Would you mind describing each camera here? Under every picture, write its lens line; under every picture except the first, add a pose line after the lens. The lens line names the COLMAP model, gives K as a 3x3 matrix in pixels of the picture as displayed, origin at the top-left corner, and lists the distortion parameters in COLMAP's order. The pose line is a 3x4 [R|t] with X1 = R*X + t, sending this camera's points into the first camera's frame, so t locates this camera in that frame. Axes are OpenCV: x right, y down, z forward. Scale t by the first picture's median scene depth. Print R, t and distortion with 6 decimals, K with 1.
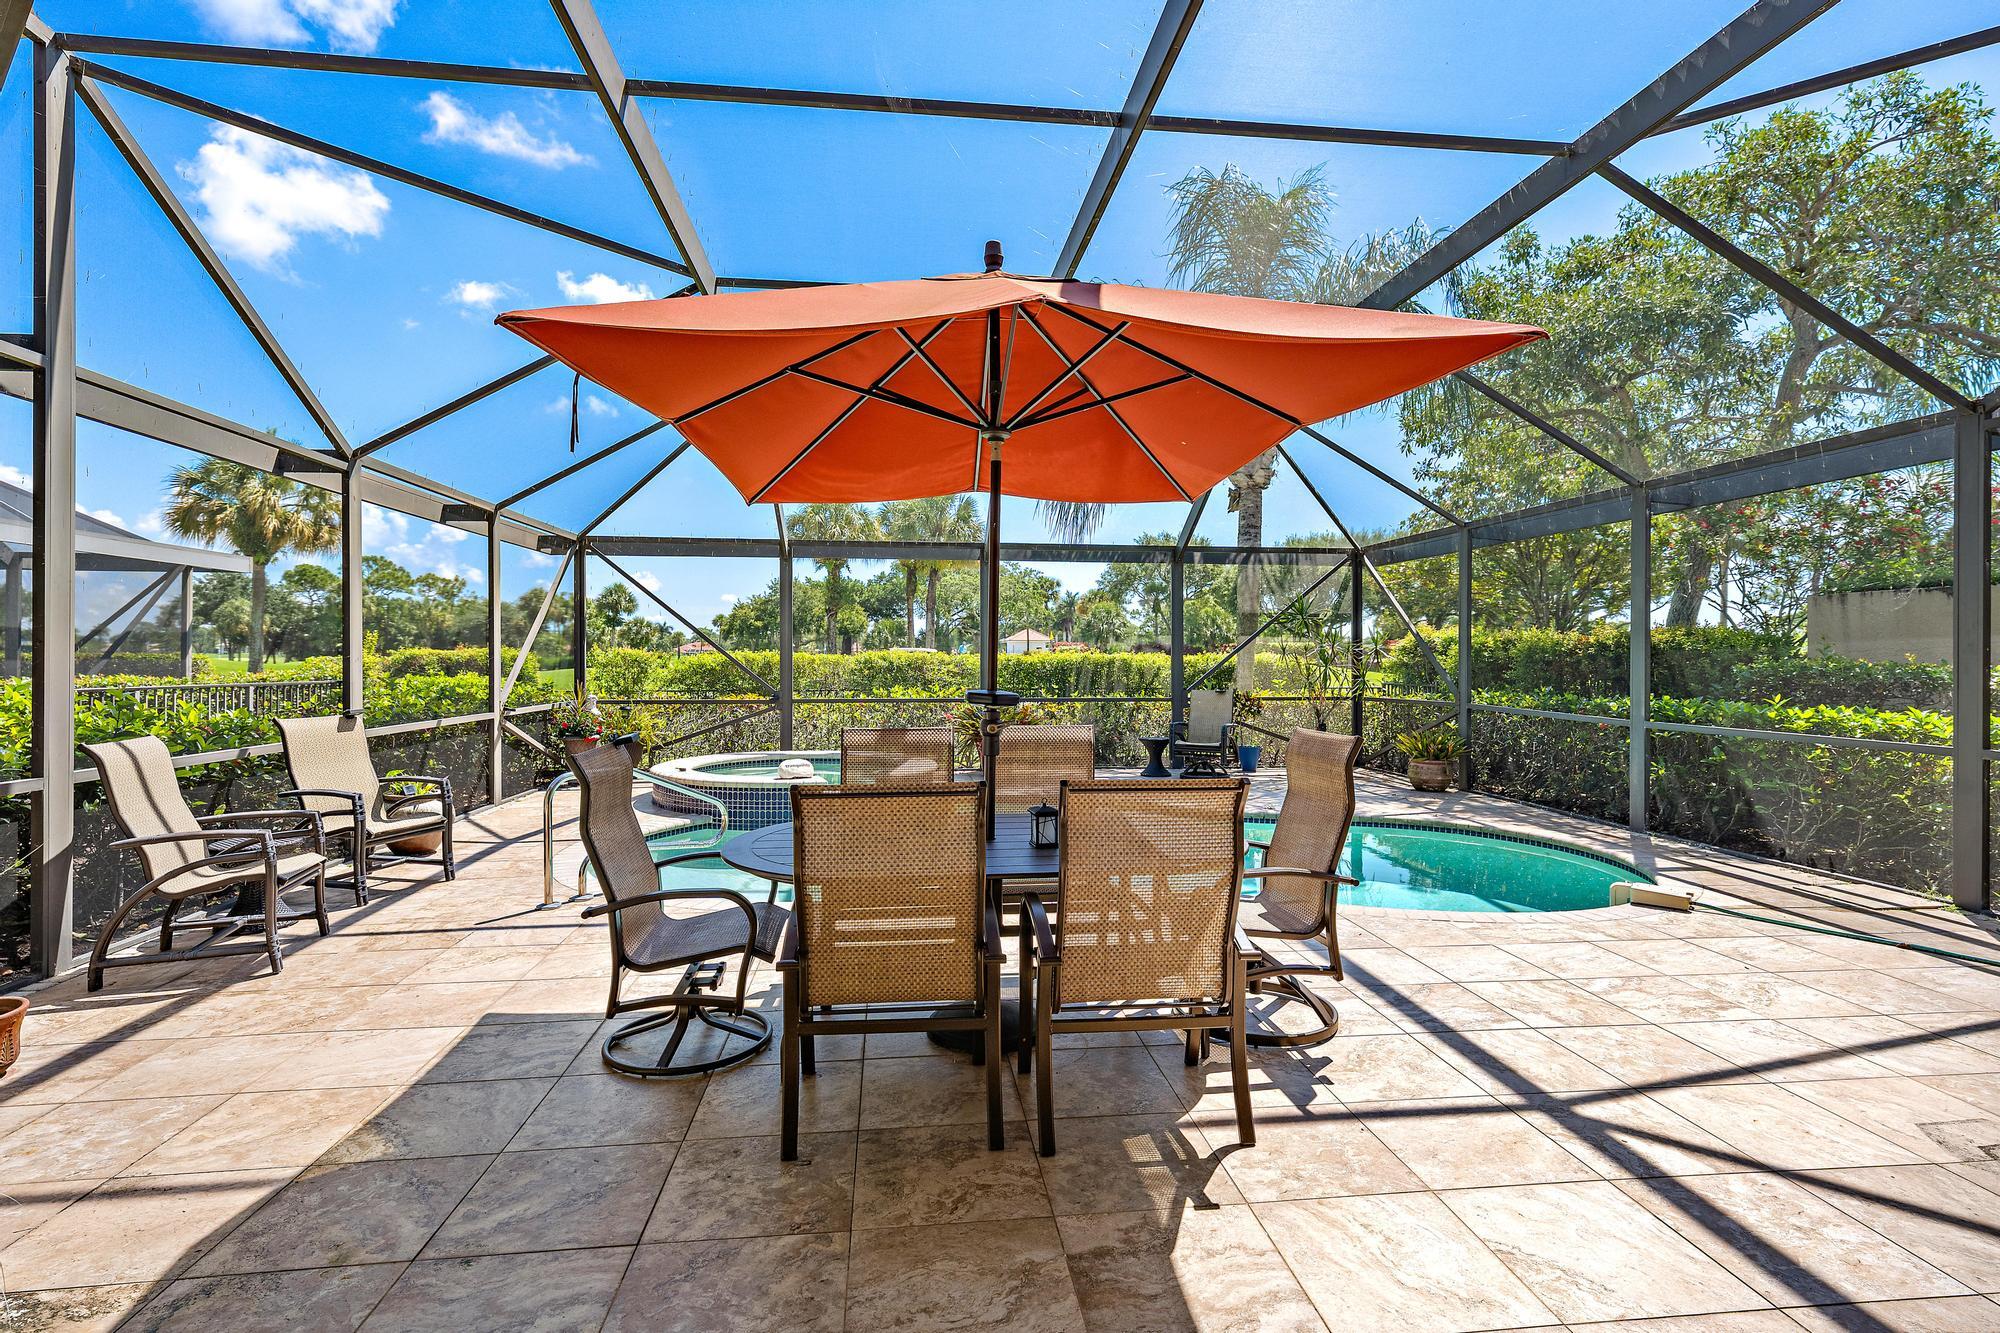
lens RADIAL K [[959.3, 0, 1009.3], [0, 959.3, 651.2], [0, 0, 1]] dist [-0.005369, -0.000584]
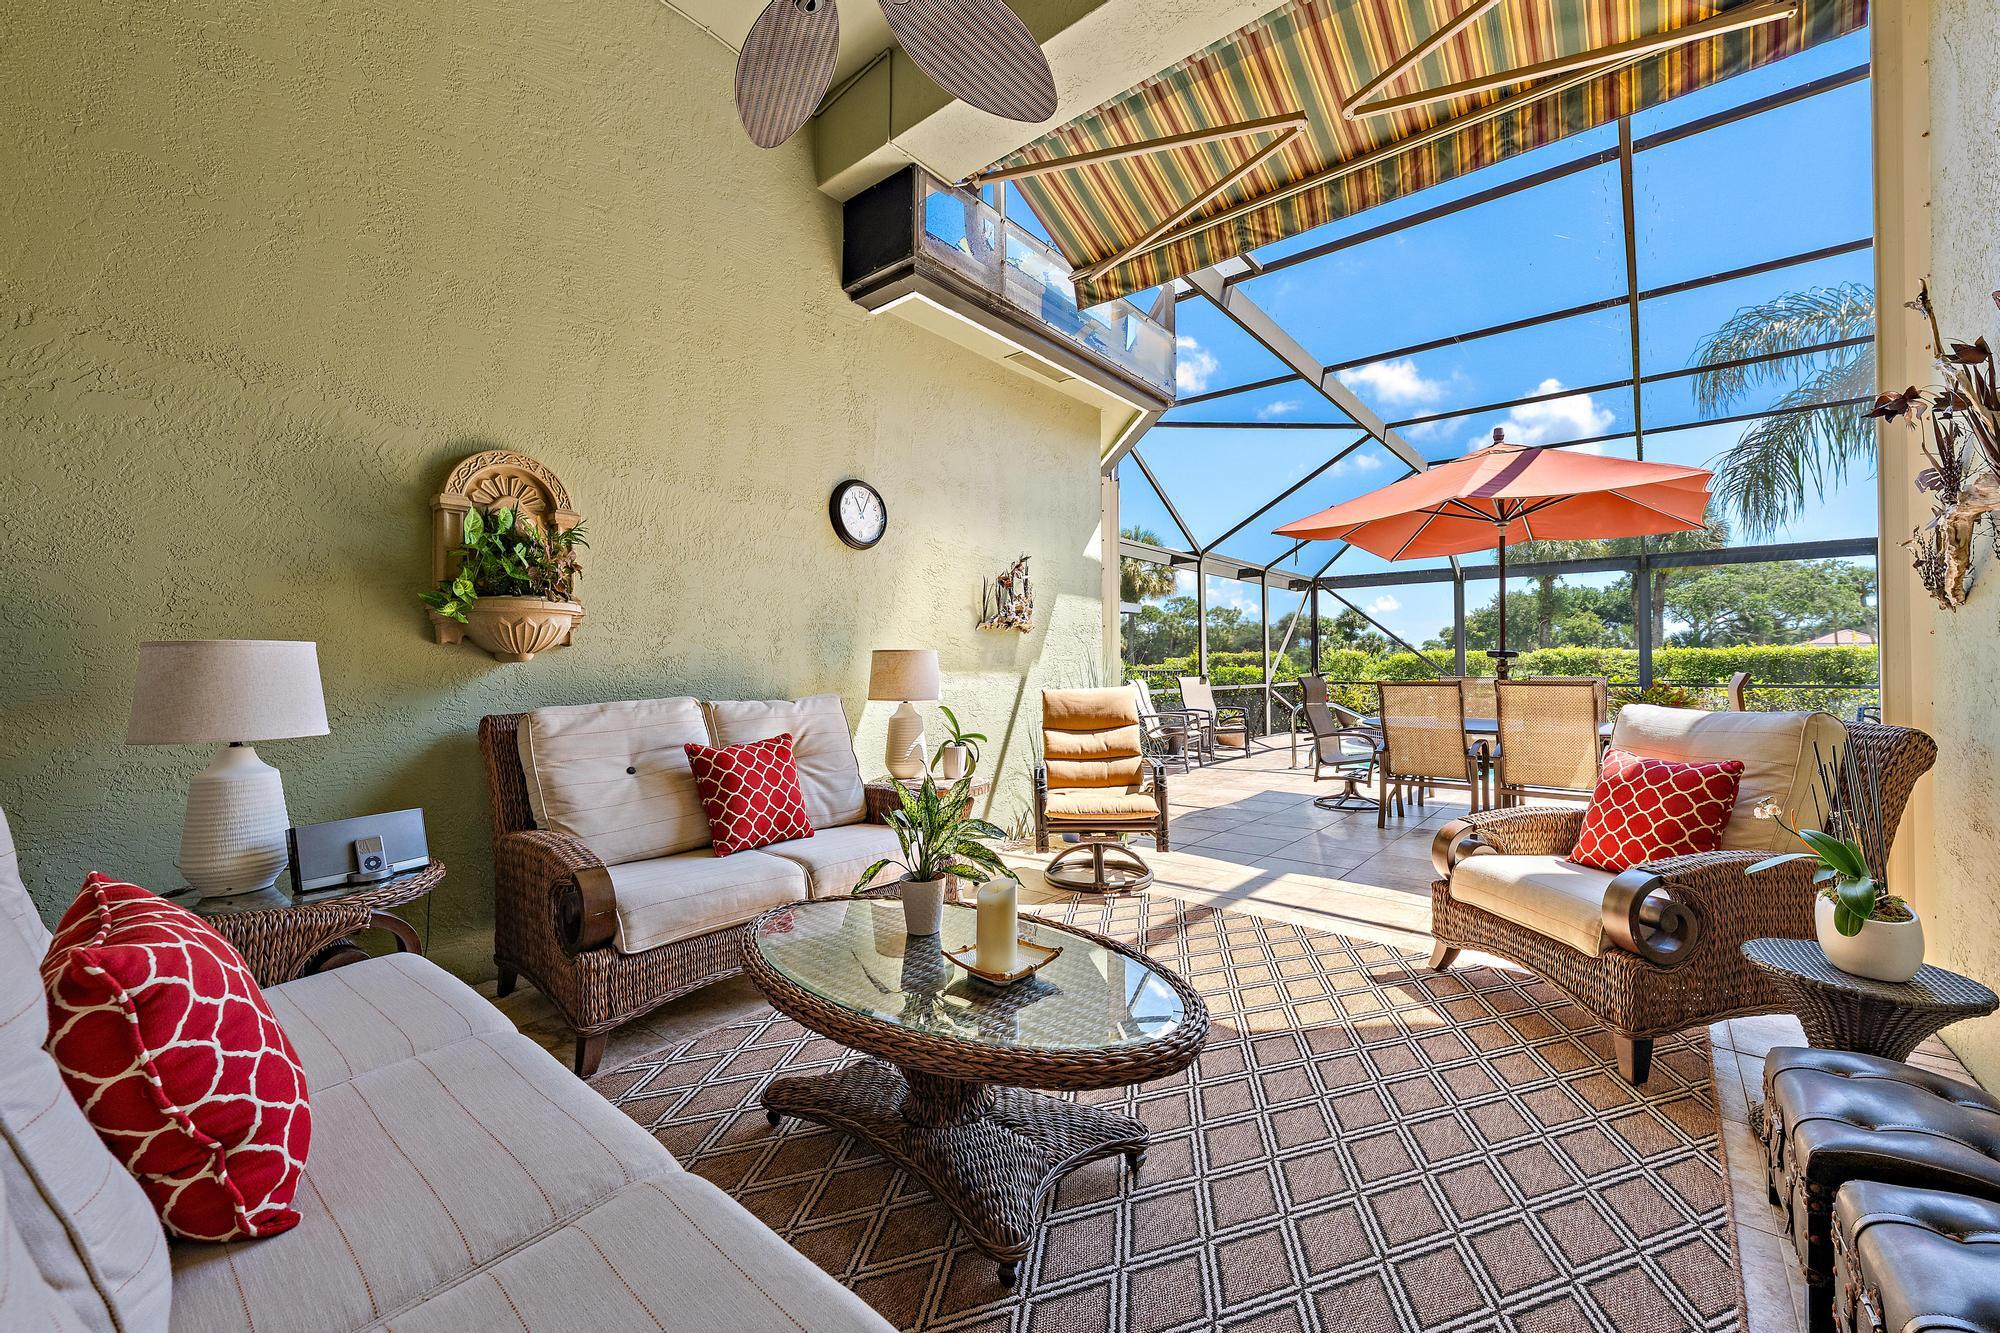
lens RADIAL K [[792.7, 0, 1004.7], [0, 792.7, 653.9], [0, 0, 1]] dist [0.000024, -0.000057]
pose [[0.692770, -0.016742, -0.720964, 0.134284], [0.009135, 0.999854, -0.014441, 0.018129], [0.721101, 0.003418, 0.692822, -0.264534]]
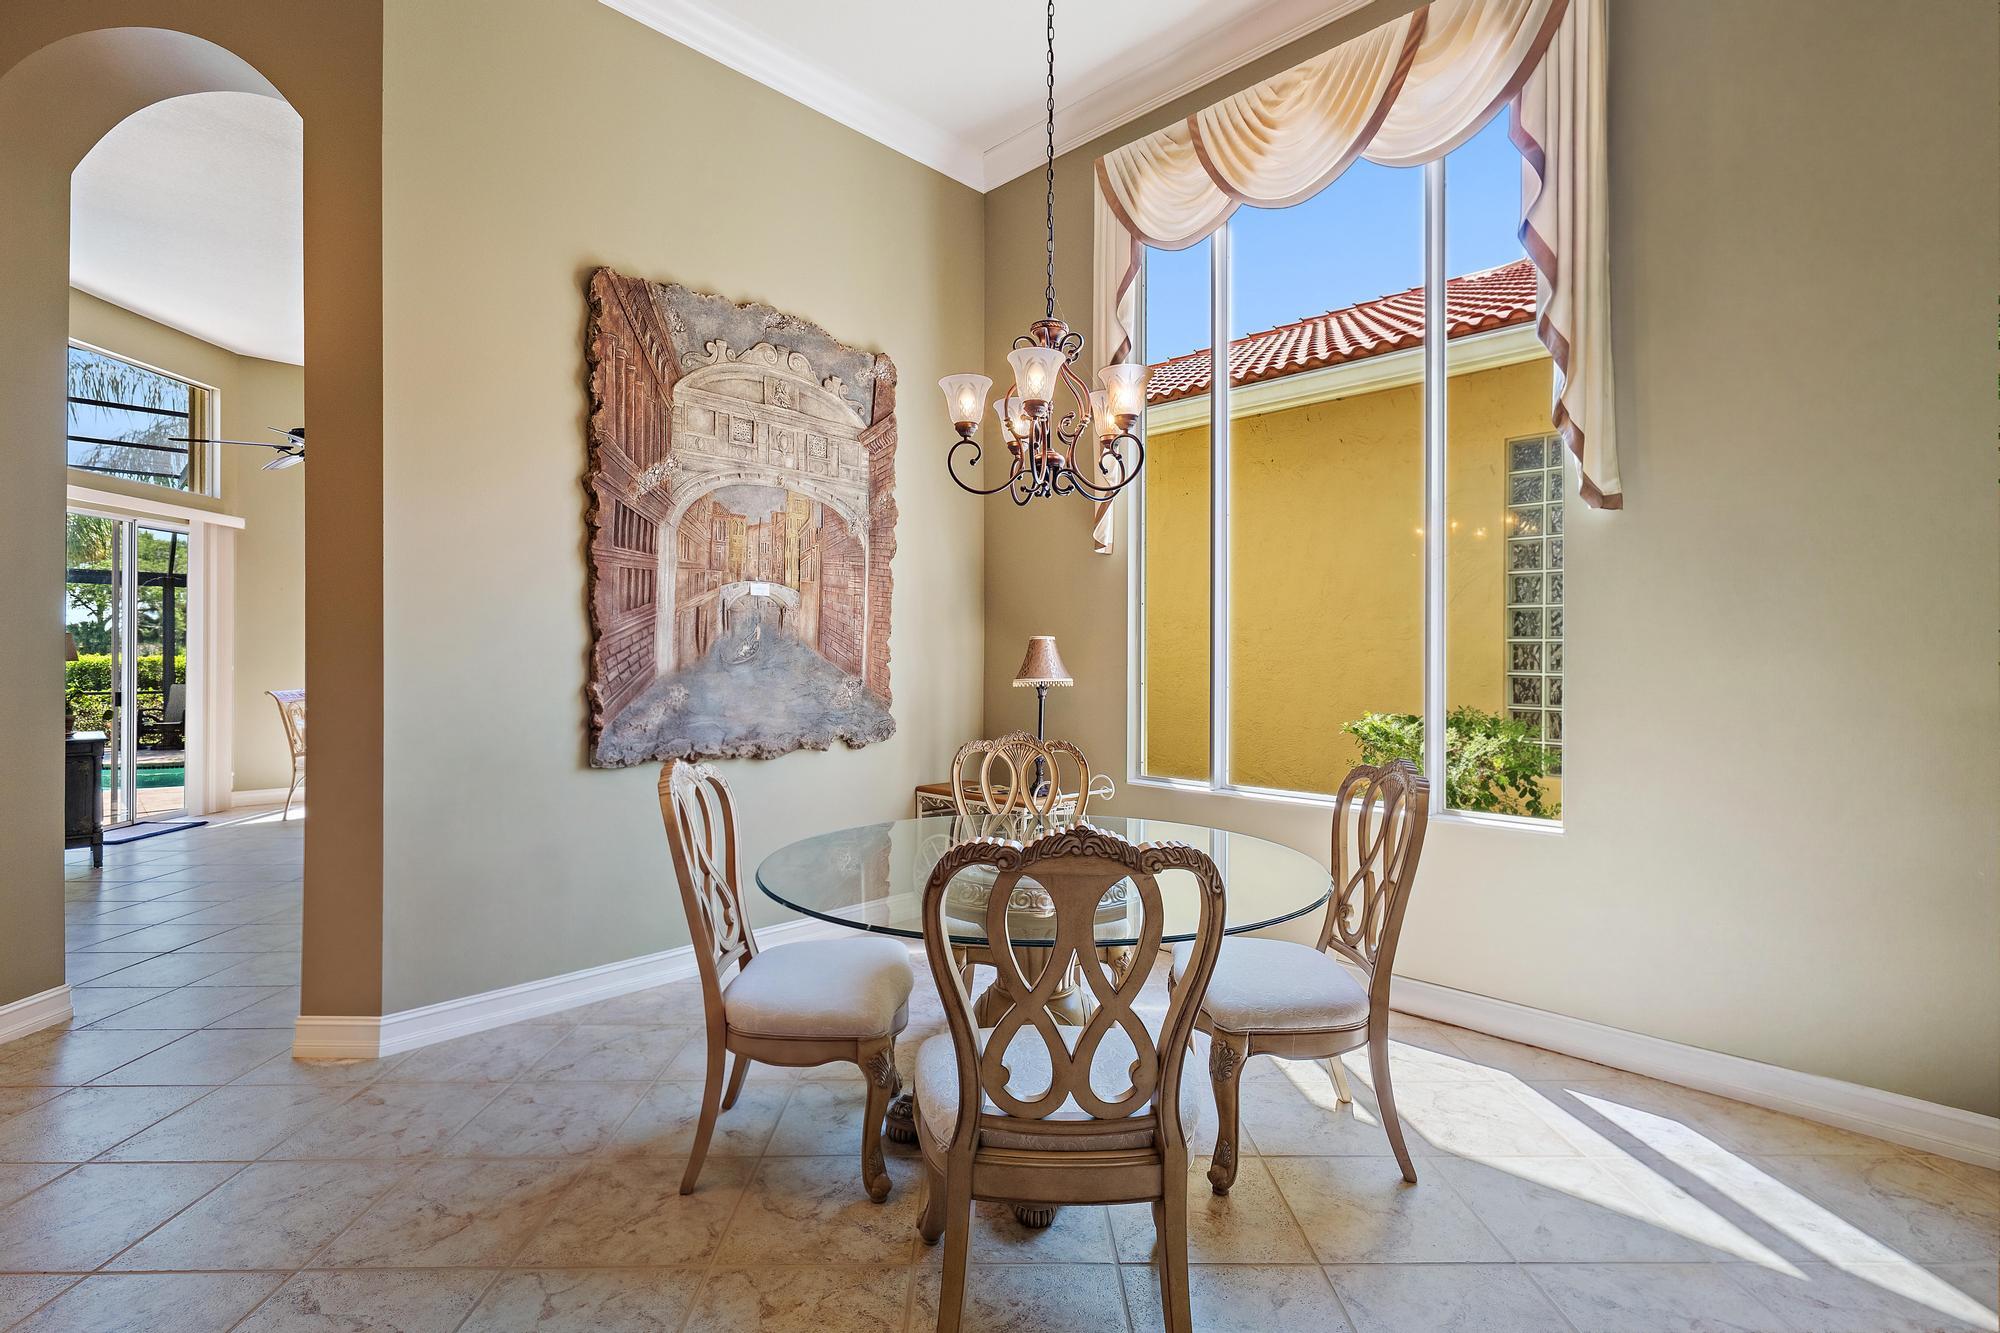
lens RADIAL K [[931.8, 0, 1006.0], [0, 931.8, 655.5], [0, 0, 1]] dist [0.000944, 0.000263]
pose [[0.782424, -0.001861, 0.622744, 0.268140], [-0.001542, 0.999987, 0.004926, -0.007032], [-0.622745, -0.004814, 0.782410, -0.715822]]
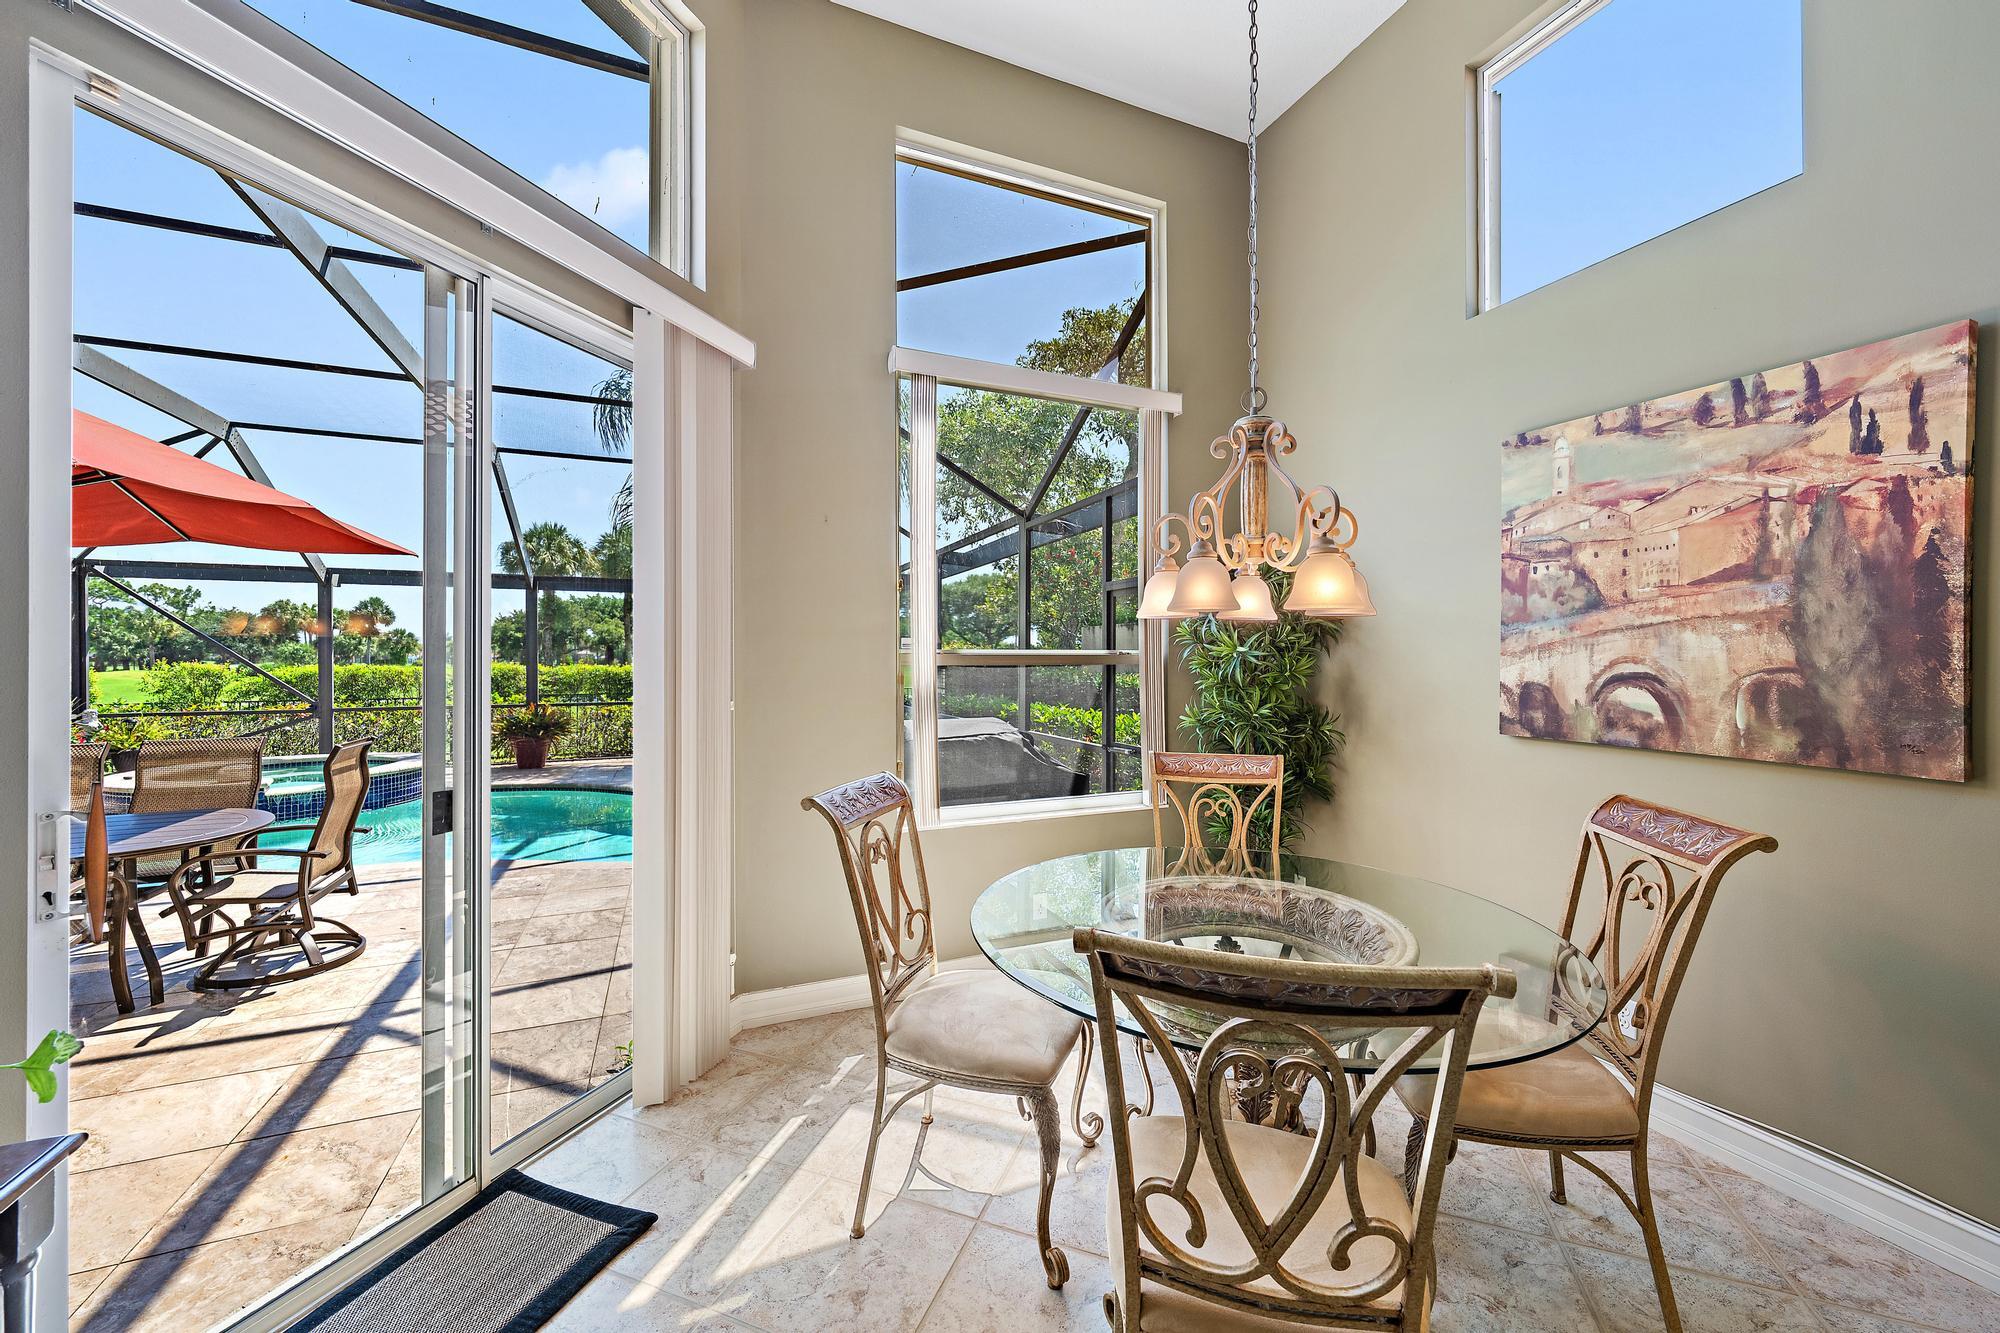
lens RADIAL K [[744.9, 0, 1004.6], [0, 744.9, 660.2], [0, 0, 1]] dist [0.000376, 0.000027]
pose [[0.957770, -0.004770, 0.287495, 0.264521], [0.003554, 0.999982, 0.004751, -0.007869], [-0.287513, -0.003529, 0.957770, -0.068626]]
